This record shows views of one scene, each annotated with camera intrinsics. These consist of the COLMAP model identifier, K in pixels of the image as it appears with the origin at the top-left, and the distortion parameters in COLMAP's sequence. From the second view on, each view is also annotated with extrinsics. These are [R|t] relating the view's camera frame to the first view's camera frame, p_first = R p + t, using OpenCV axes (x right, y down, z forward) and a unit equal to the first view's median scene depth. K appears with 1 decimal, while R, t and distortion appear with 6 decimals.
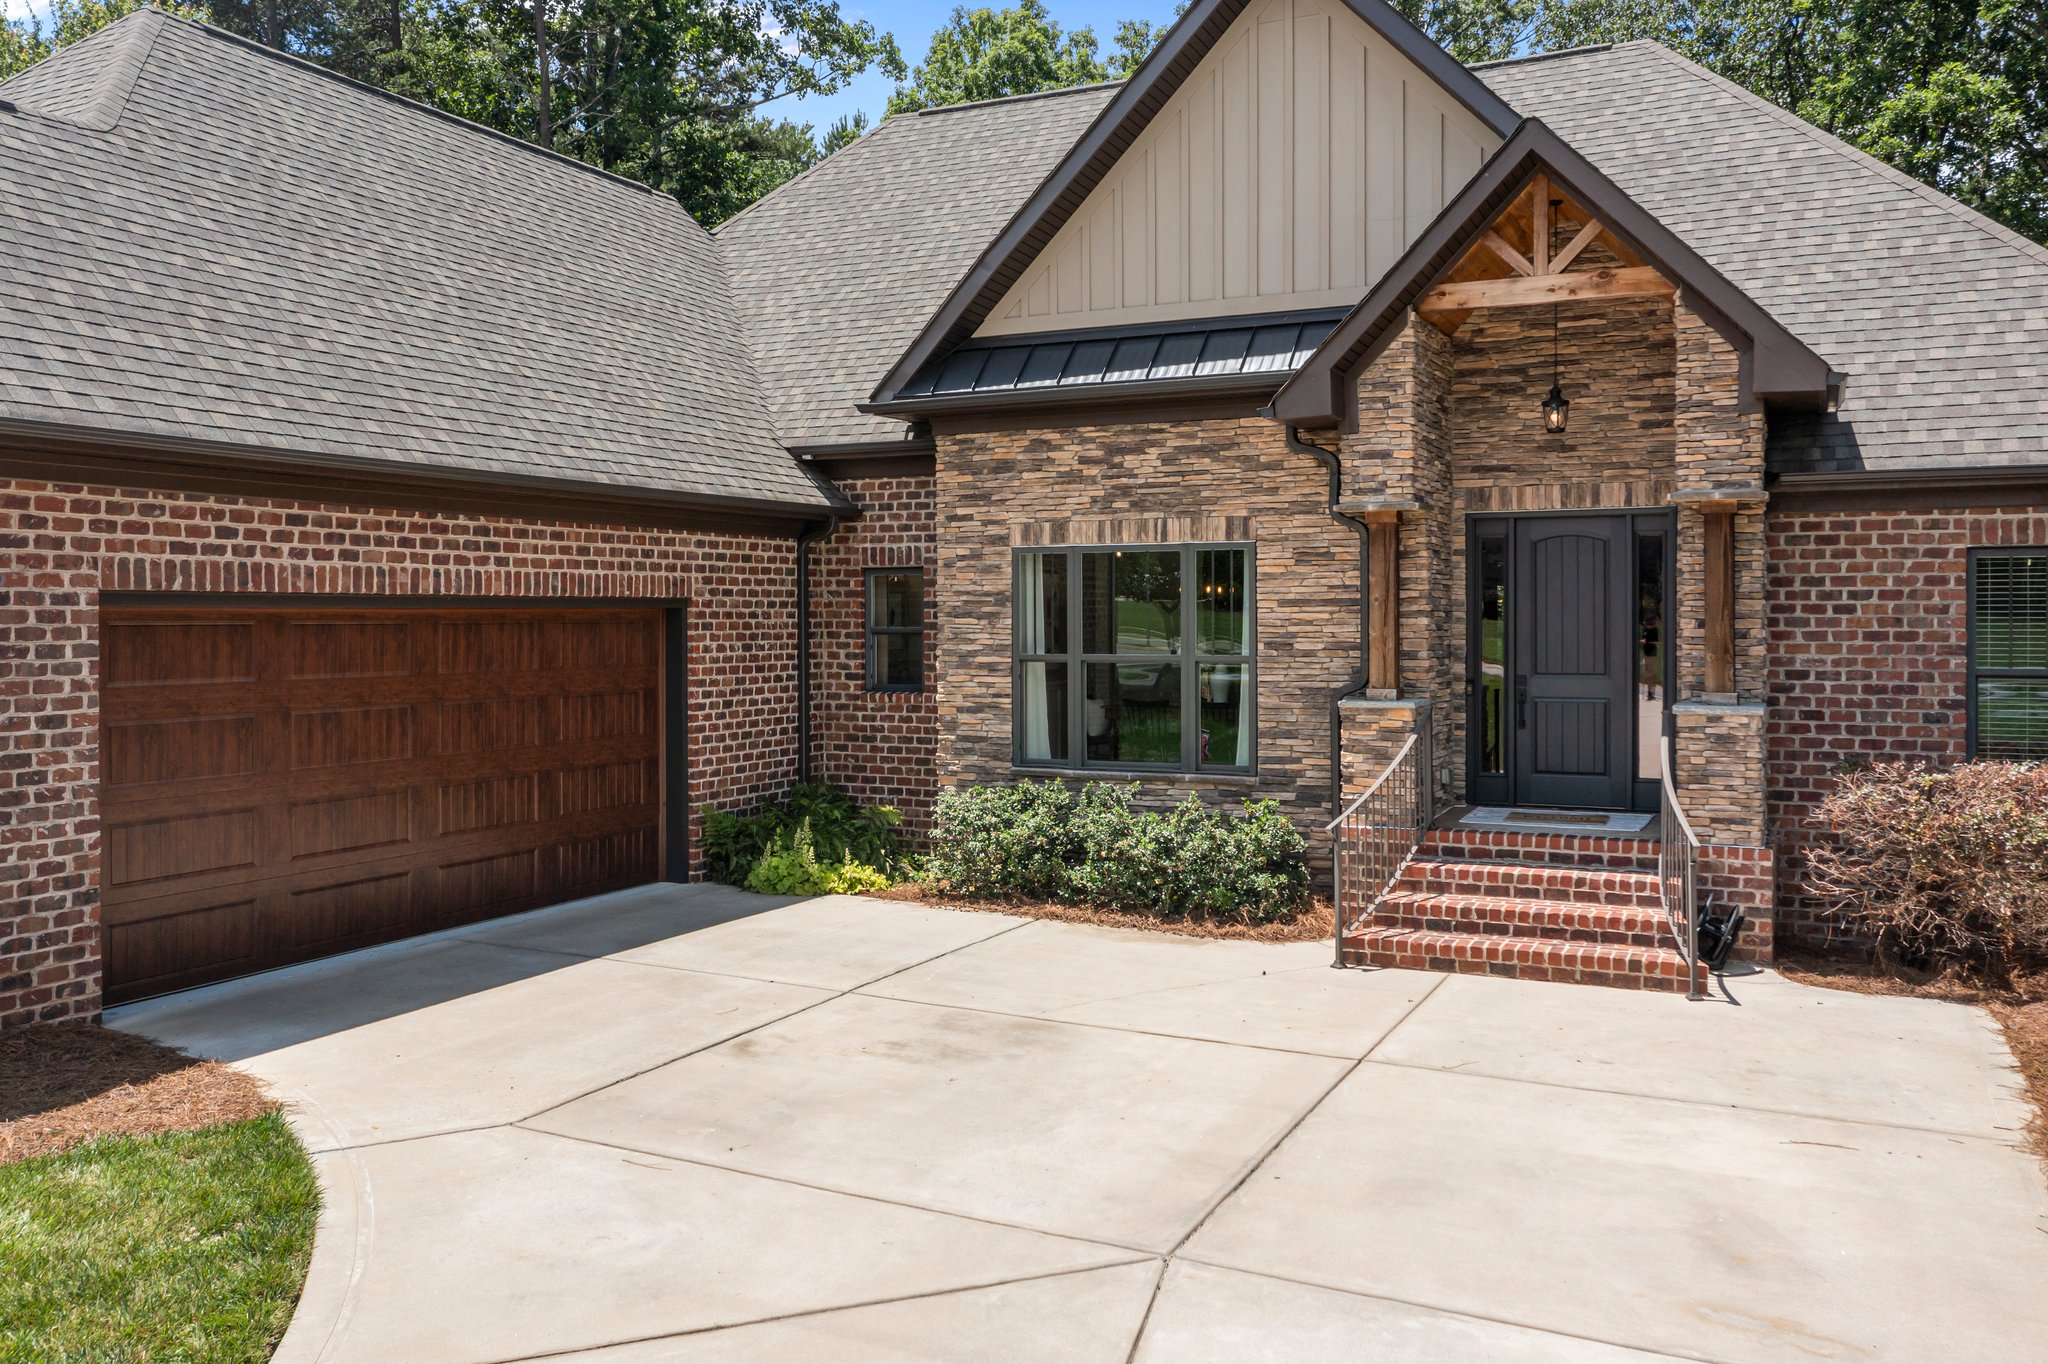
lens RADIAL K [[1639.5, 0, 1027.4], [0, 1639.5, 628.6], [0, 0, 1]] dist [-0.009941, 0.004027]
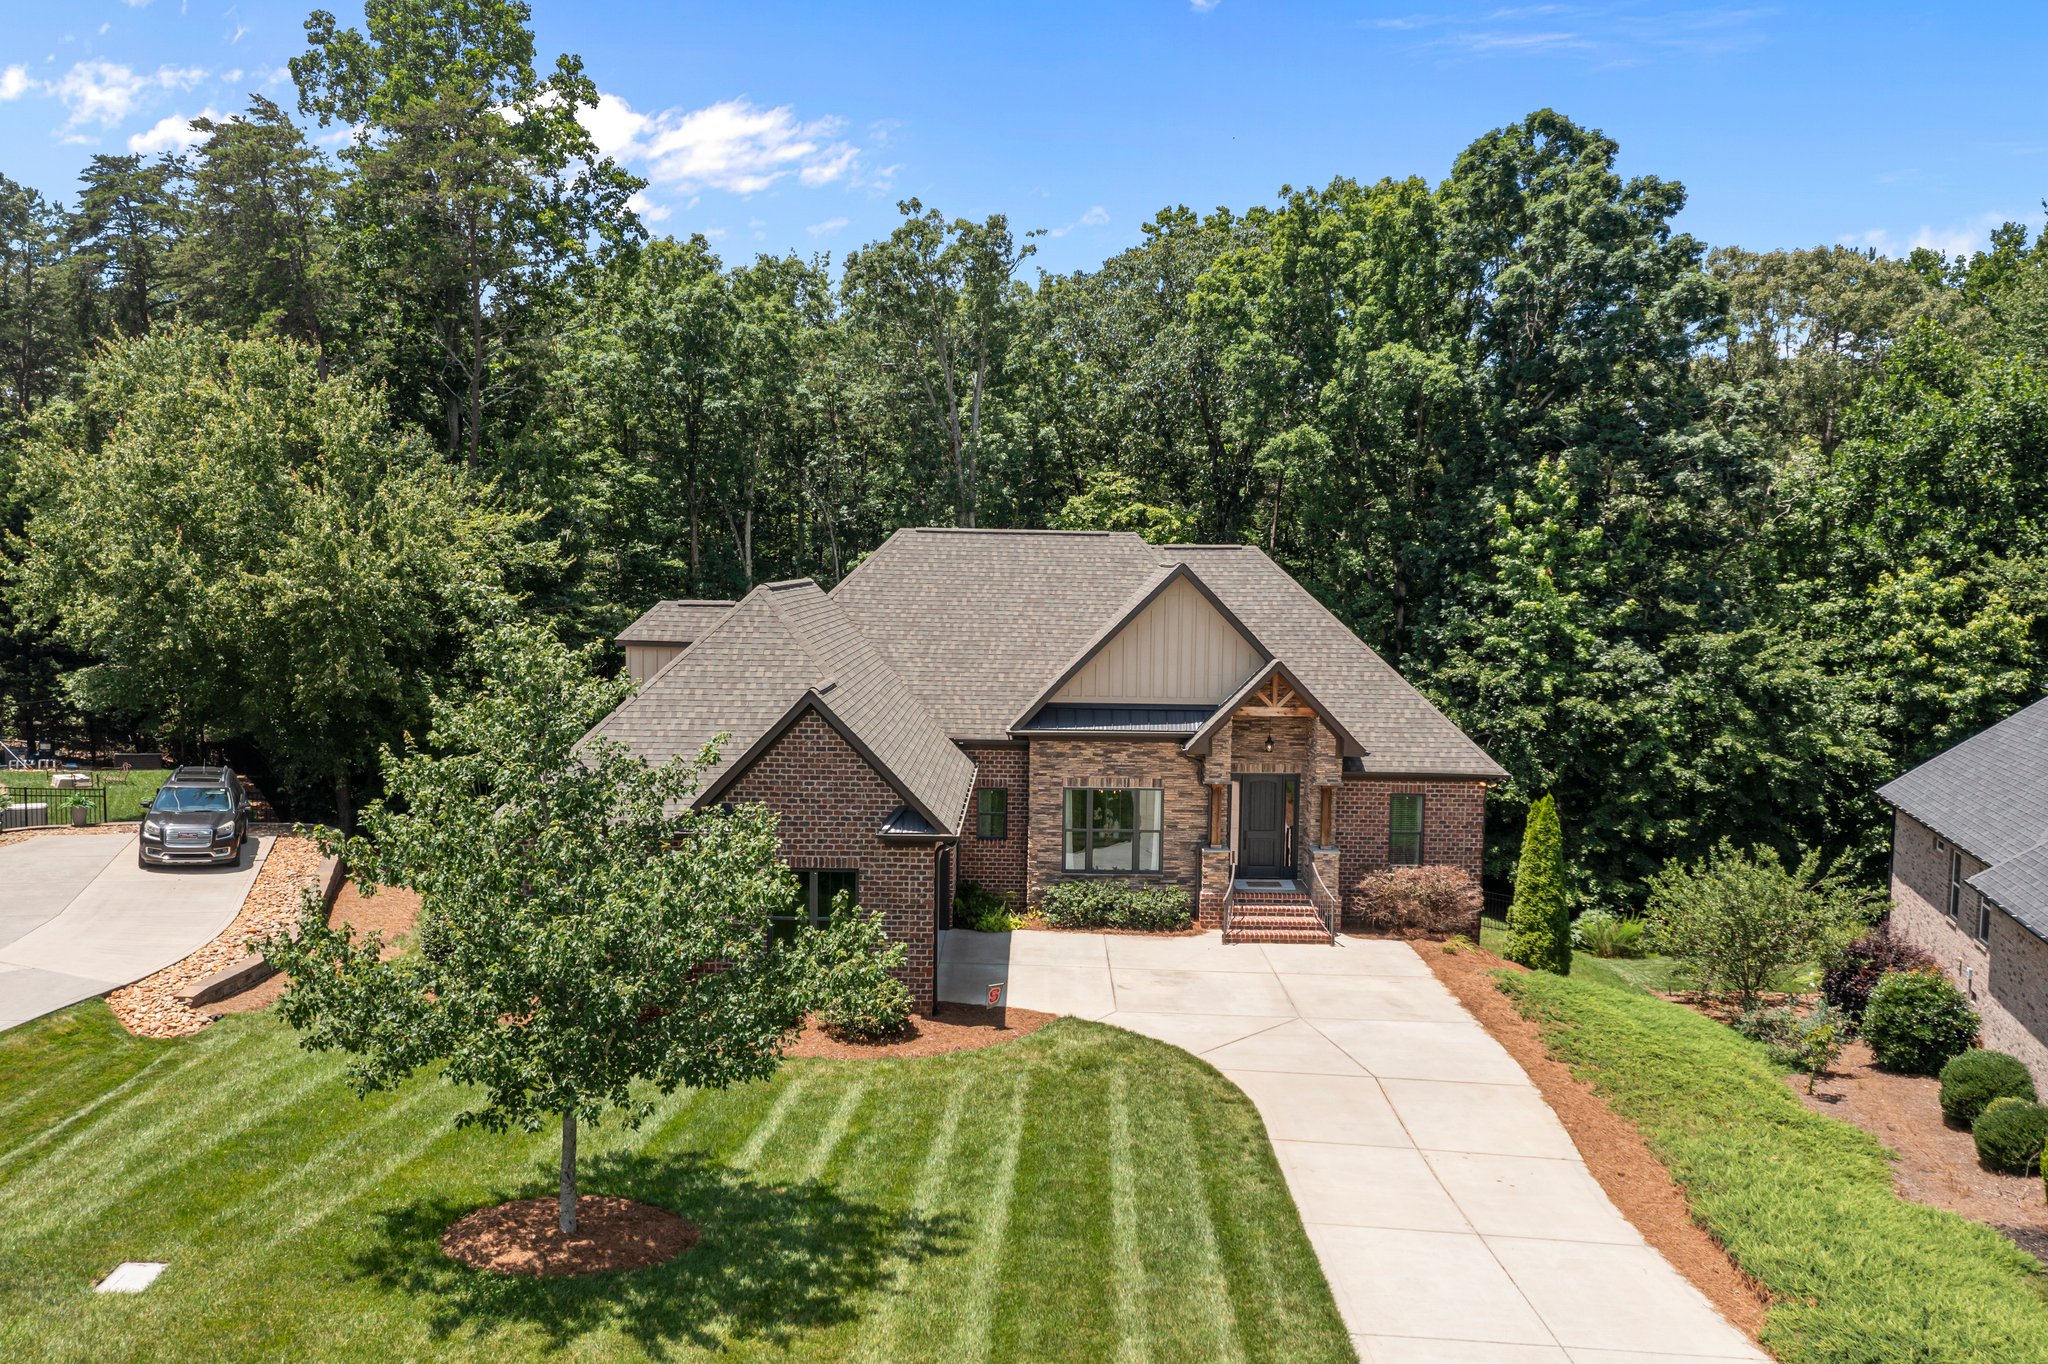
lens RADIAL K [[1613.9, 0, 1018.9], [0, 1613.9, 687.4], [0, 0, 1]] dist [-0.010557, -0.000662]
pose [[0.906317, -0.022300, 0.422010, -1.290582], [-0.012499, 0.996755, 0.079514, -0.461315], [-0.422414, -0.077340, 0.903098, -1.387146]]
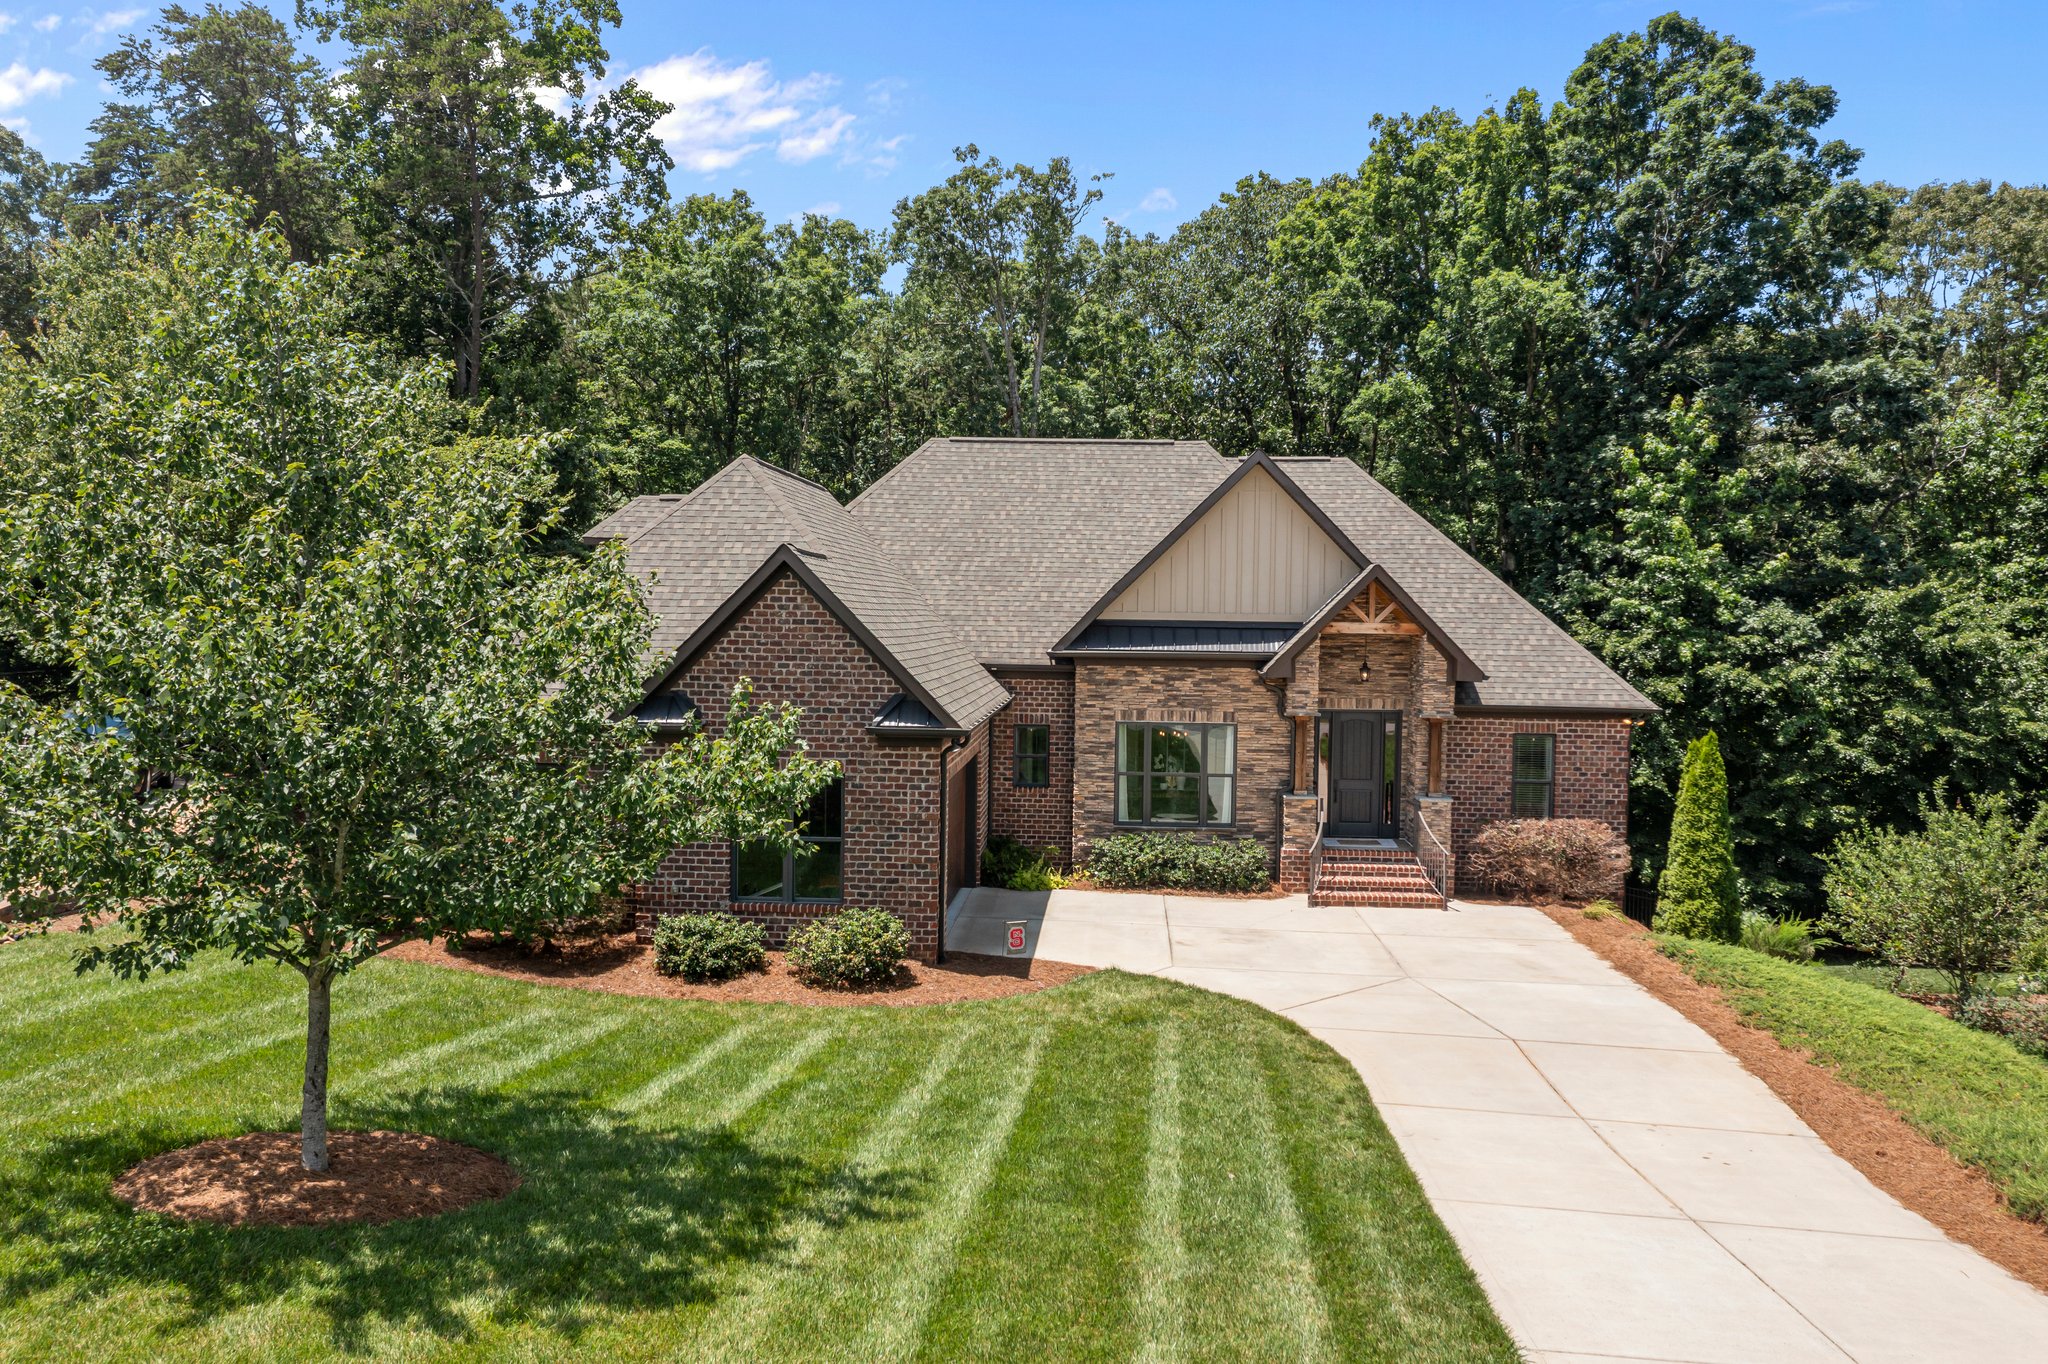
lens RADIAL K [[1613.9, 0, 1018.9], [0, 1613.9, 687.4], [0, 0, 1]] dist [-0.010557, -0.000662]
pose [[0.927141, -0.001388, 0.374709, -1.041204], [-0.014224, 0.999142, 0.038896, -0.198688], [-0.374442, -0.041392, 0.926326, -1.002660]]
